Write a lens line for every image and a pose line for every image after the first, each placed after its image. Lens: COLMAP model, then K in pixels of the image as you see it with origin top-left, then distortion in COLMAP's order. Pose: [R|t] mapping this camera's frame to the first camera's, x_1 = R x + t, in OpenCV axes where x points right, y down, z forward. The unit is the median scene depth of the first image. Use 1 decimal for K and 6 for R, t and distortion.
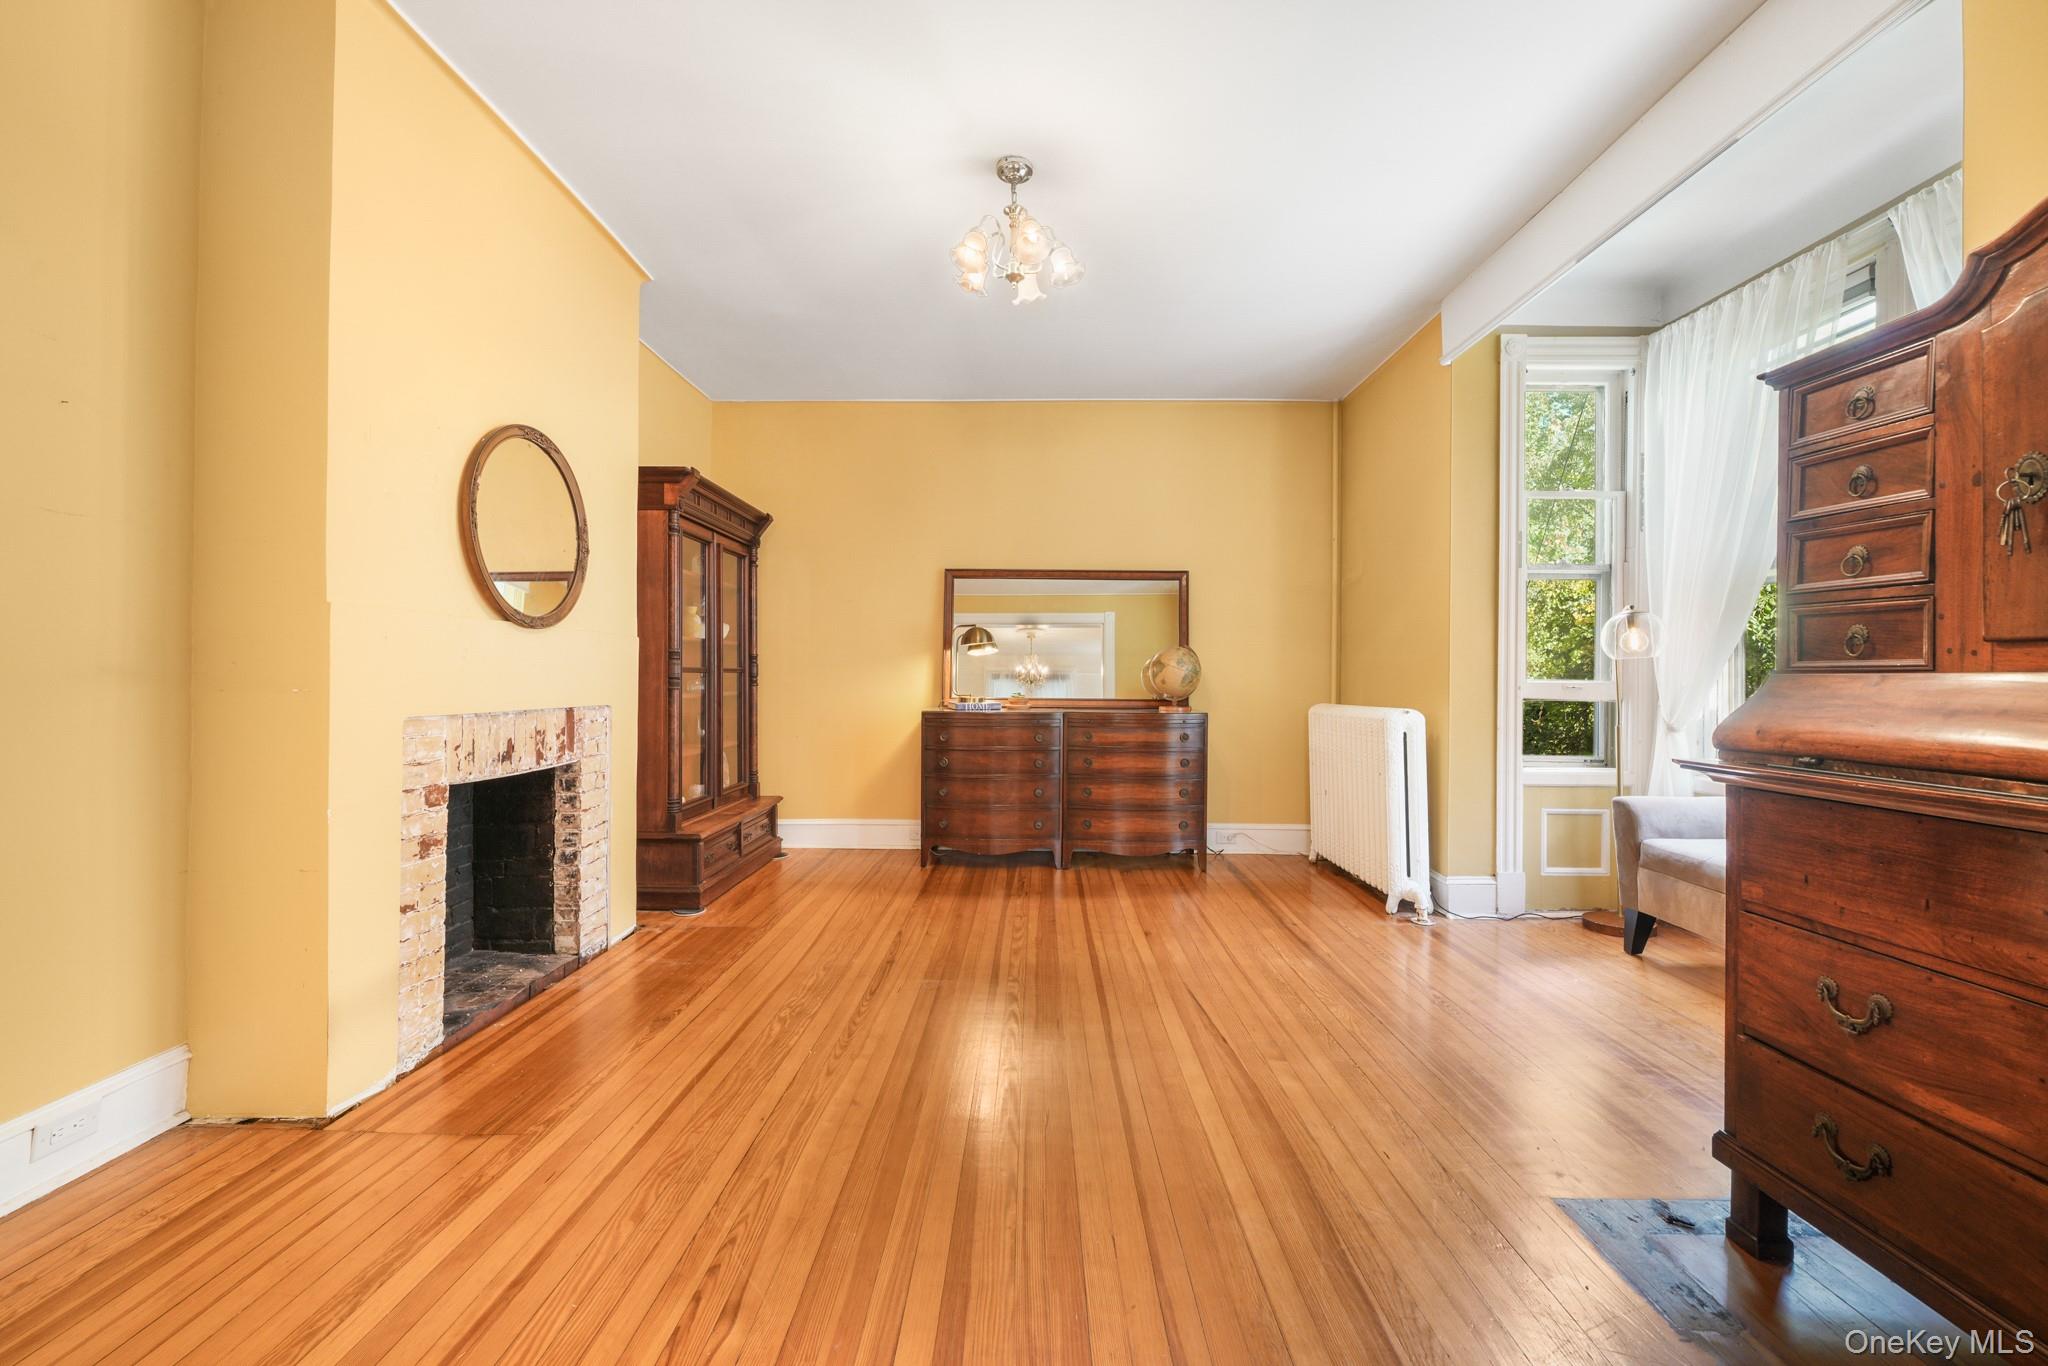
lens RADIAL K [[840.8, 0, 1032.5], [0, 840.8, 674.4], [0, 0, 1]] dist [-0.000620, -0.000137]
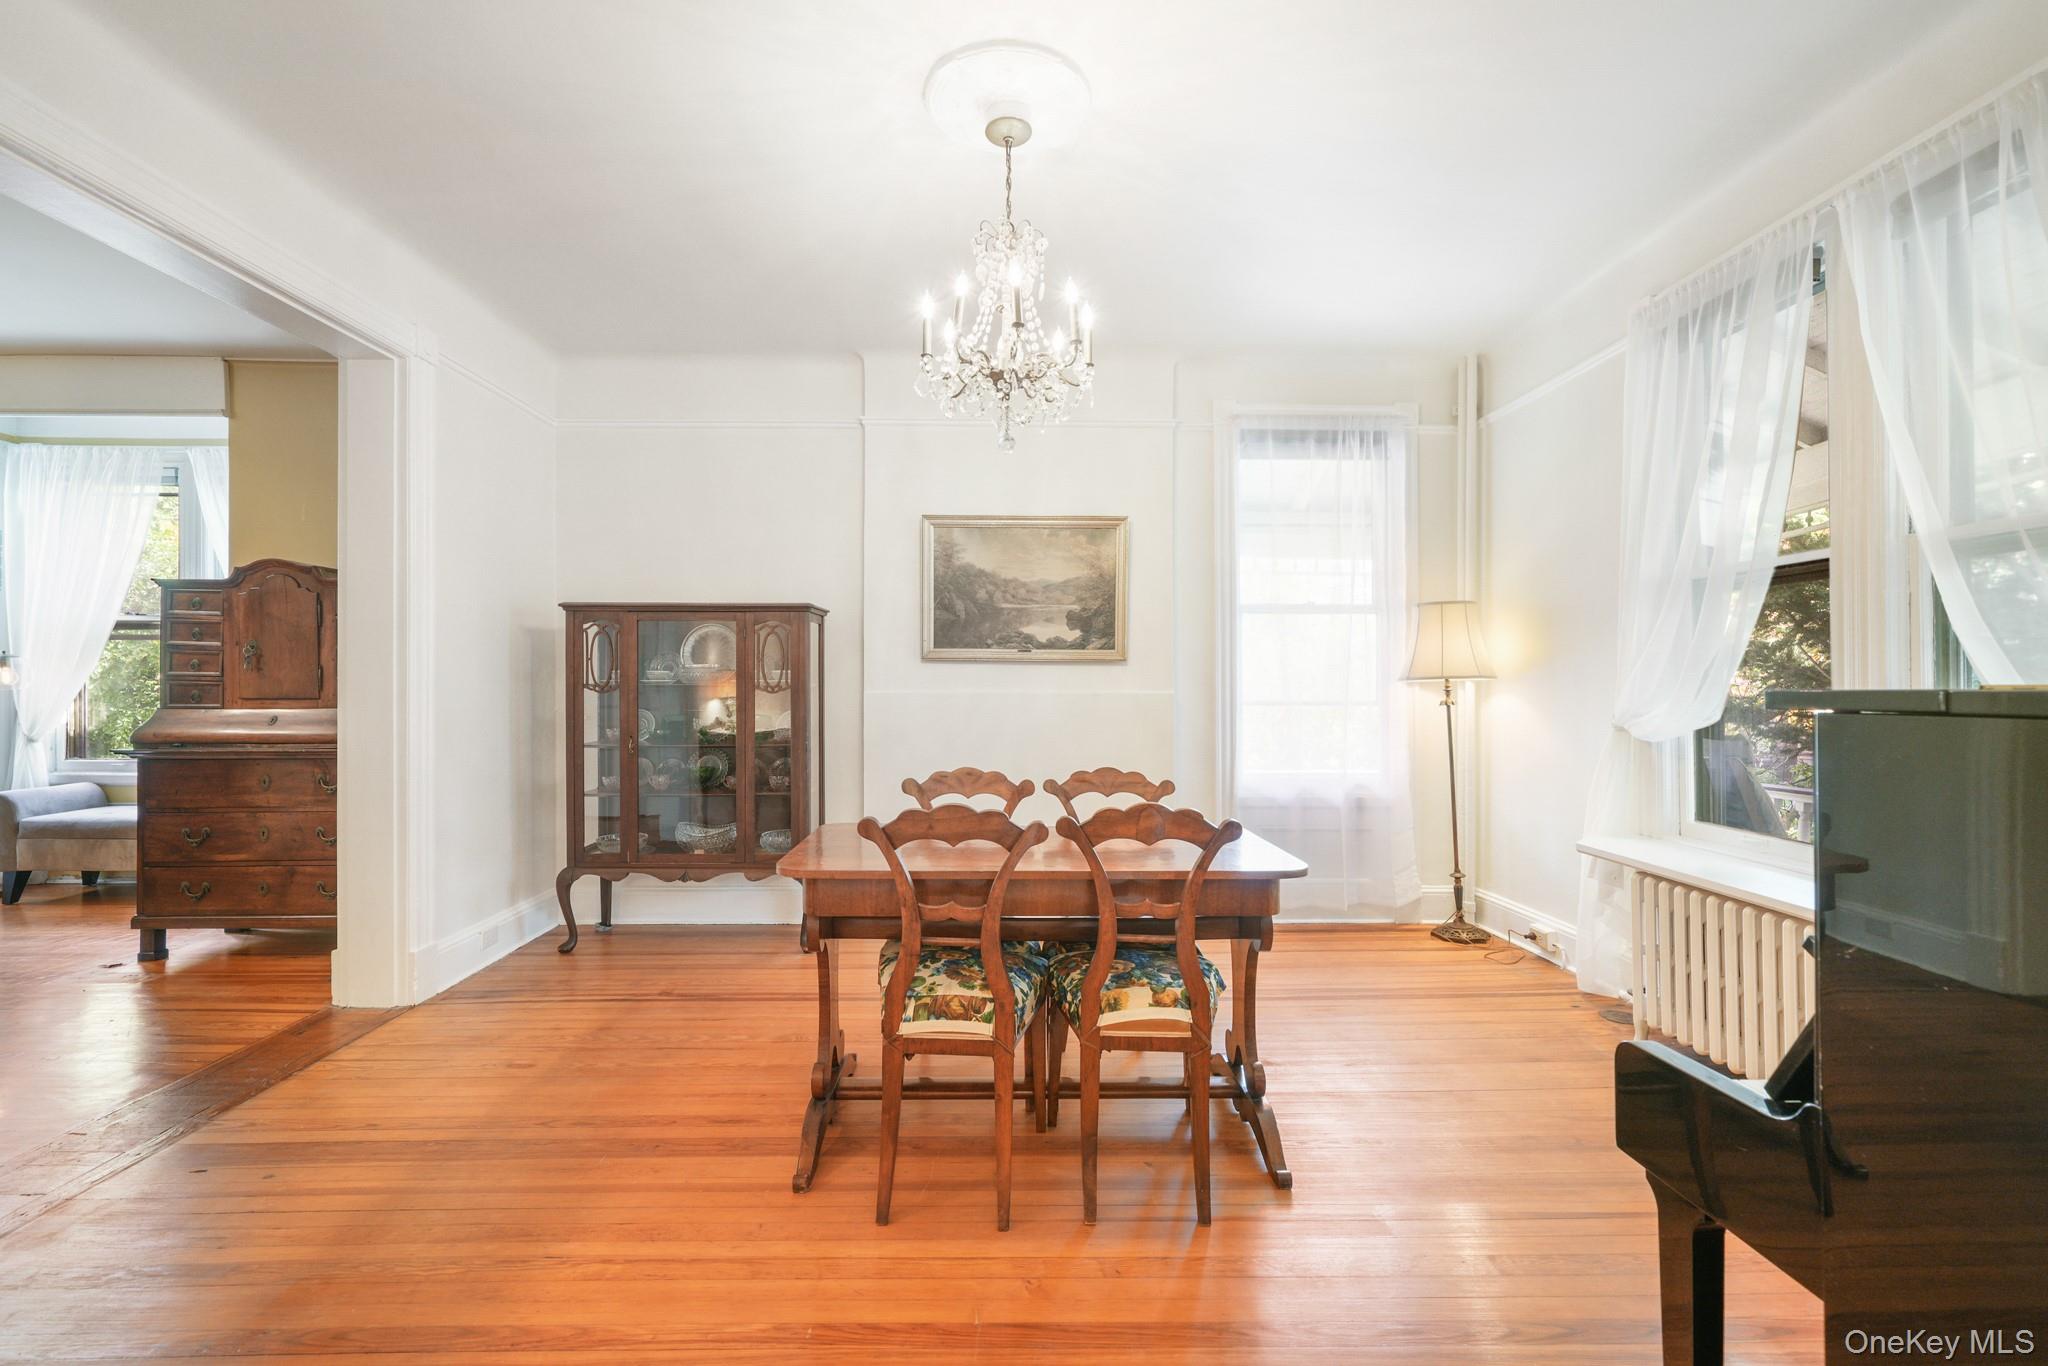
lens RADIAL K [[851.0, 0, 1002.7], [0, 851.0, 688.7], [0, 0, 1]] dist [-0.001357, -0.000342]
pose [[-0.021885, -0.009197, 0.999718, -0.943527], [-0.003623, 0.999952, 0.009120, -0.054070], [-0.999754, -0.003423, -0.021917, -0.797677]]
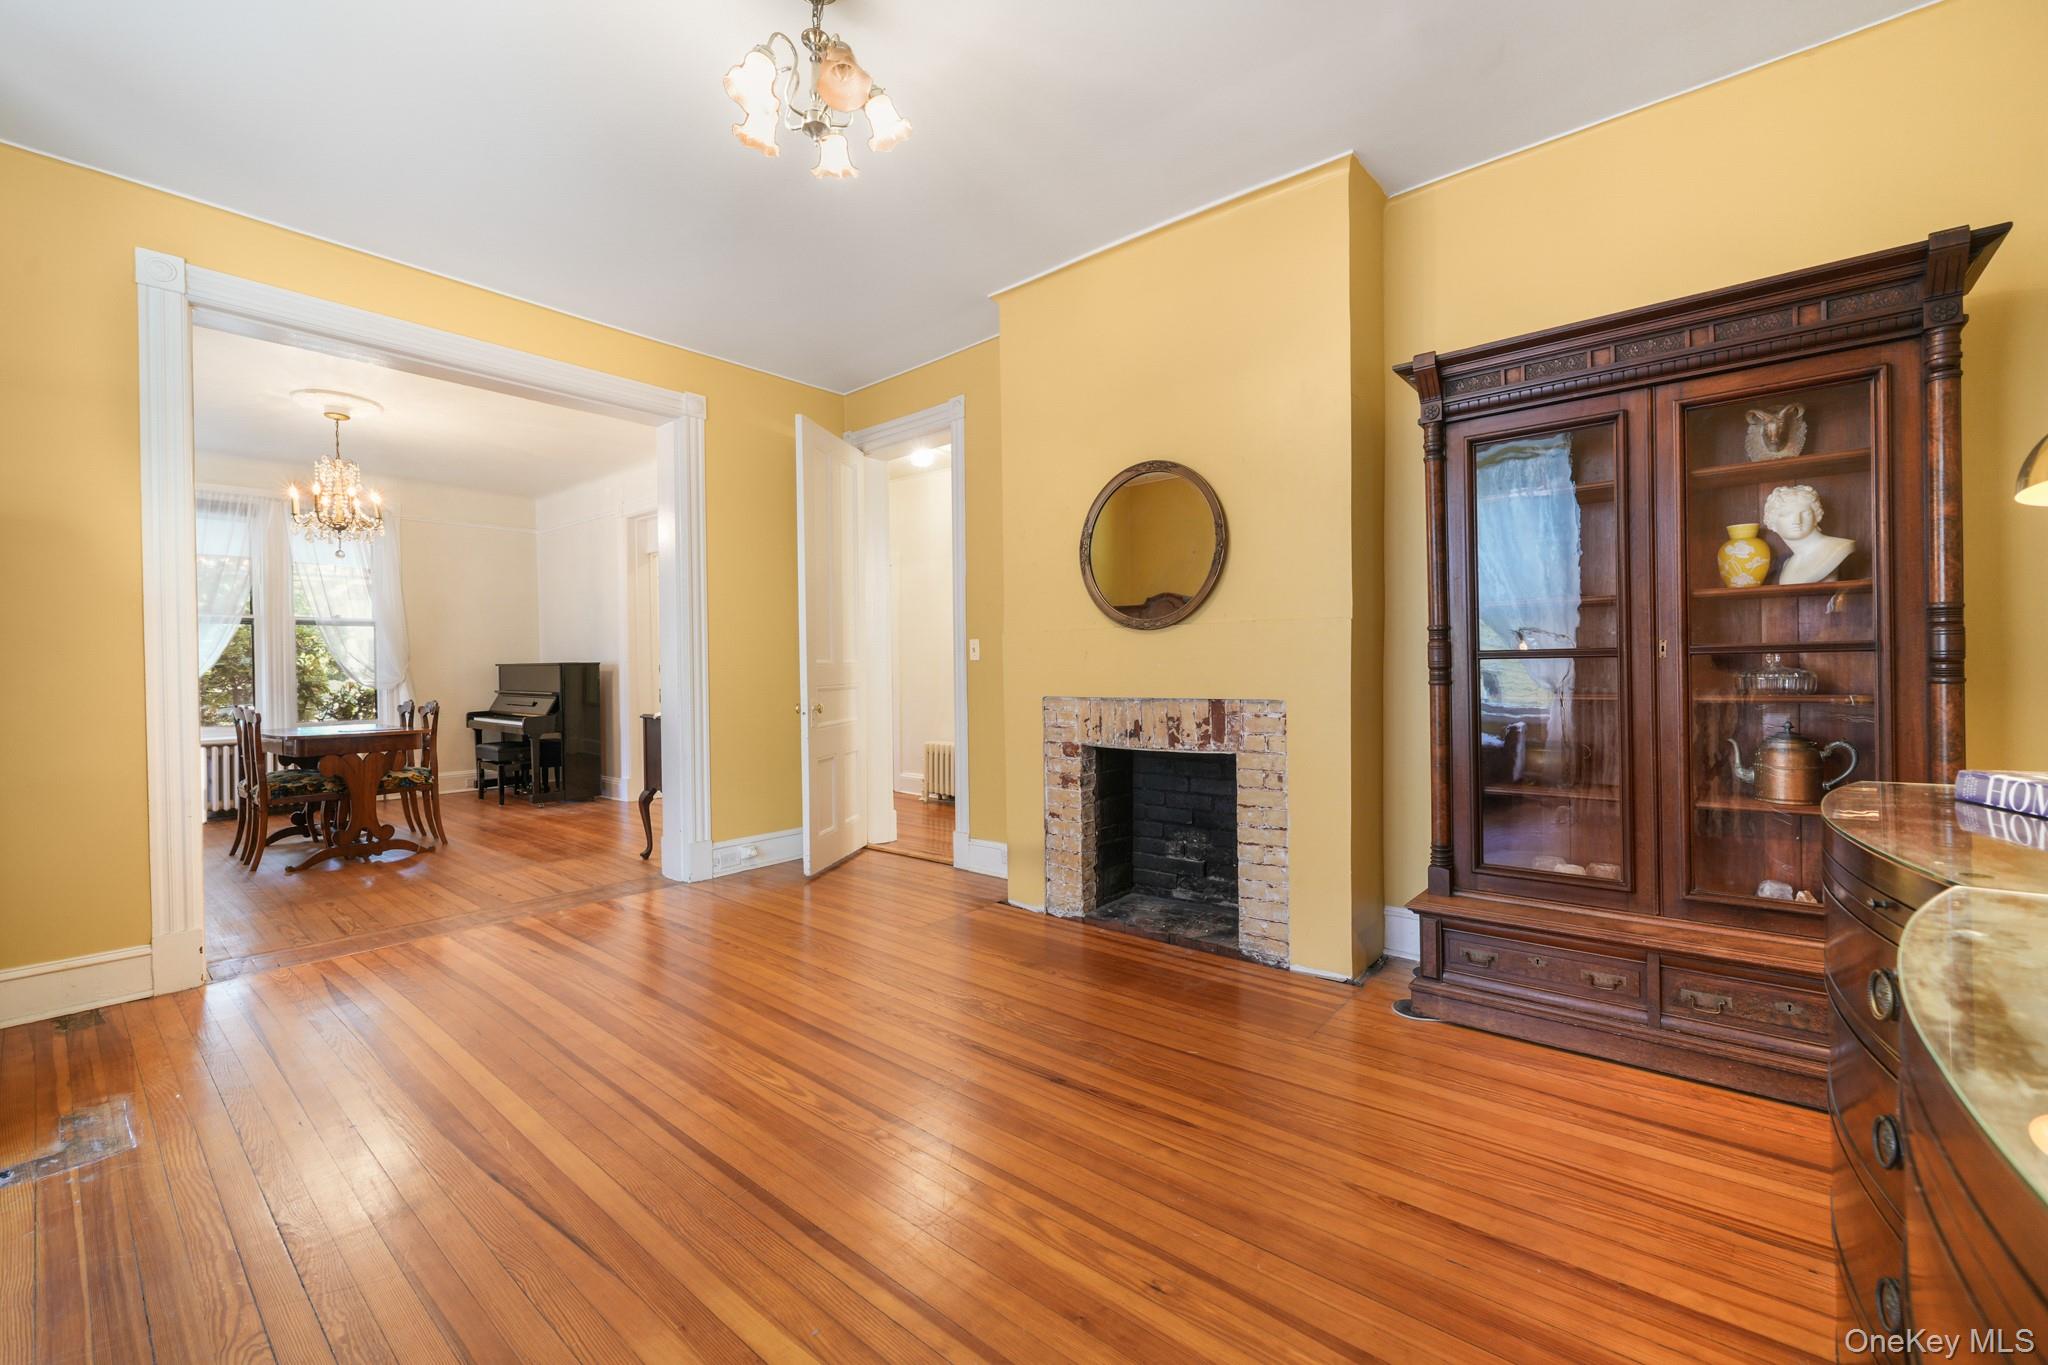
lens RADIAL K [[840.8, 0, 1032.5], [0, 840.8, 673.9], [0, 0, 1]] dist [-0.000620, -0.000137]
pose [[-0.640712, 0.004603, -0.767767, 0.465860], [0.010925, 0.999935, -0.003123, 0.010436], [0.767703, -0.010389, -0.640721, 1.783061]]
